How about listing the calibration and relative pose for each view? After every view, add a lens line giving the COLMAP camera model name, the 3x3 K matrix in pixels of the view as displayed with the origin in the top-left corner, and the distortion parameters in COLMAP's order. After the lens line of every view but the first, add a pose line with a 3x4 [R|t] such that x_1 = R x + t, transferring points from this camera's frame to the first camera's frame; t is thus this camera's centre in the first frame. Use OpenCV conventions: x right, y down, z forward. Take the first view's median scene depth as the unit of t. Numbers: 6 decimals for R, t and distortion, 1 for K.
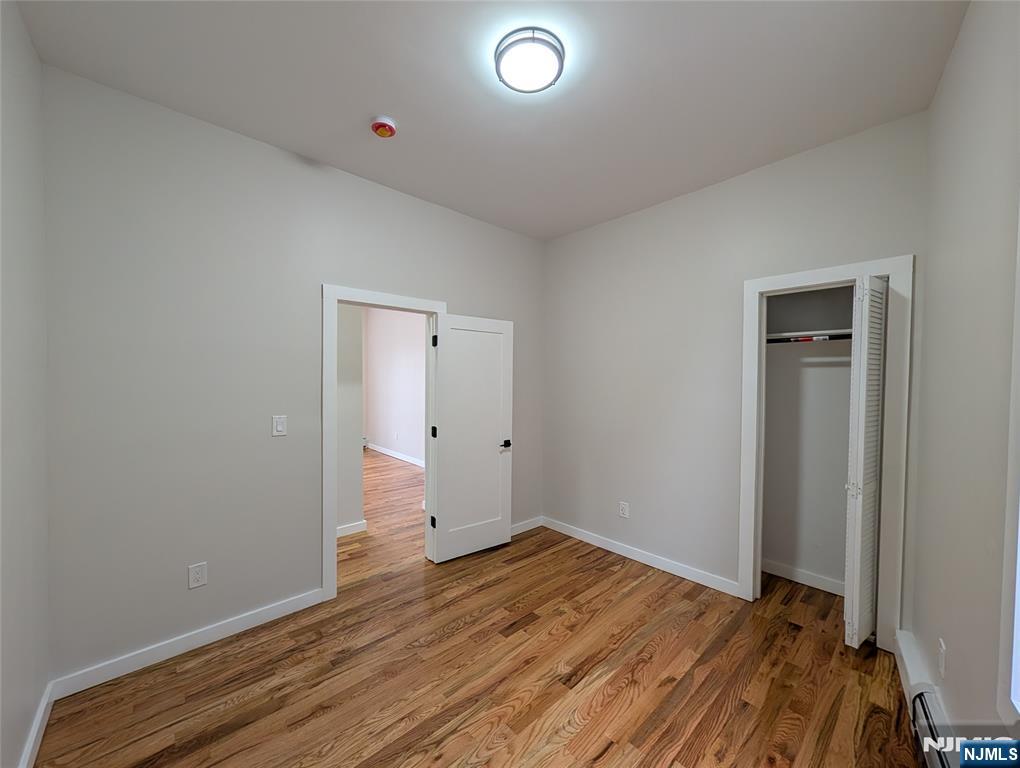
lens RADIAL K [[391.9, 0, 508.5], [0, 391.9, 384.6], [0, 0, 1]] dist [0.001195, 0.000303]
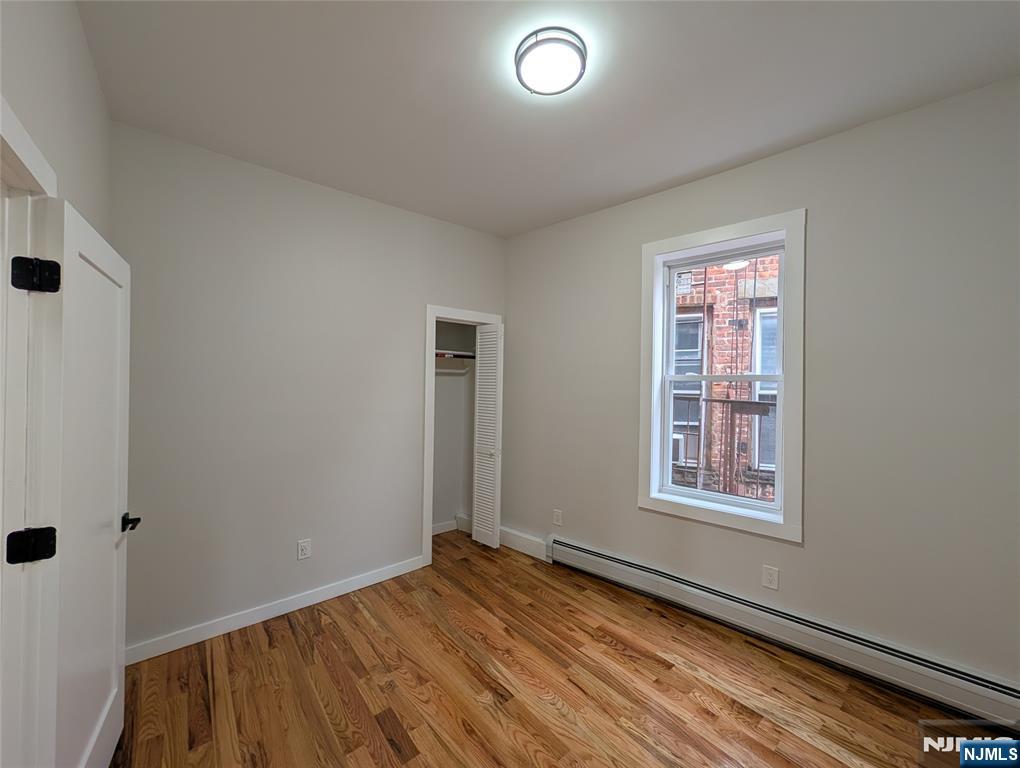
lens RADIAL K [[391.9, 0, 508.5], [0, 391.9, 384.6], [0, 0, 1]] dist [0.001195, 0.000303]
pose [[0.053745, -0.006764, 0.998532, -0.685835], [0.008458, 0.999944, 0.006318, -0.022918], [-0.998519, 0.008106, 0.053799, 0.778653]]
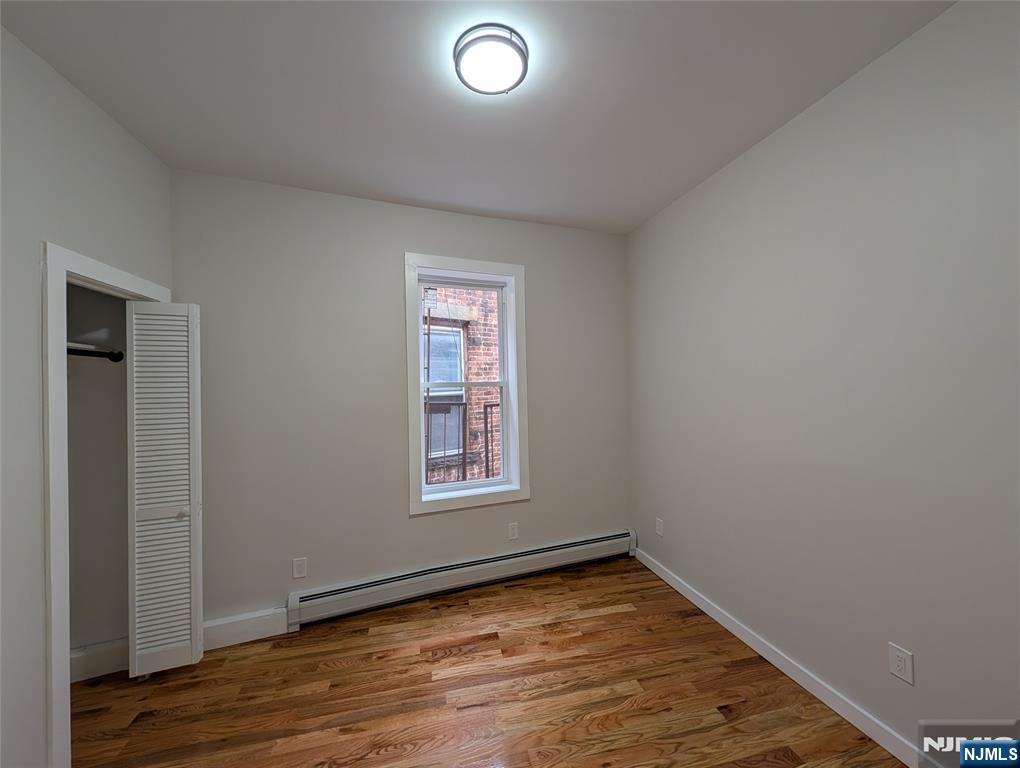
lens RADIAL K [[391.9, 0, 508.5], [0, 391.9, 384.6], [0, 0, 1]] dist [0.001195, 0.000303]
pose [[-0.867409, 0.010181, 0.497492, -0.320969], [0.023736, 0.999499, 0.020931, -0.054998], [-0.497030, 0.029964, -0.867216, 1.335570]]
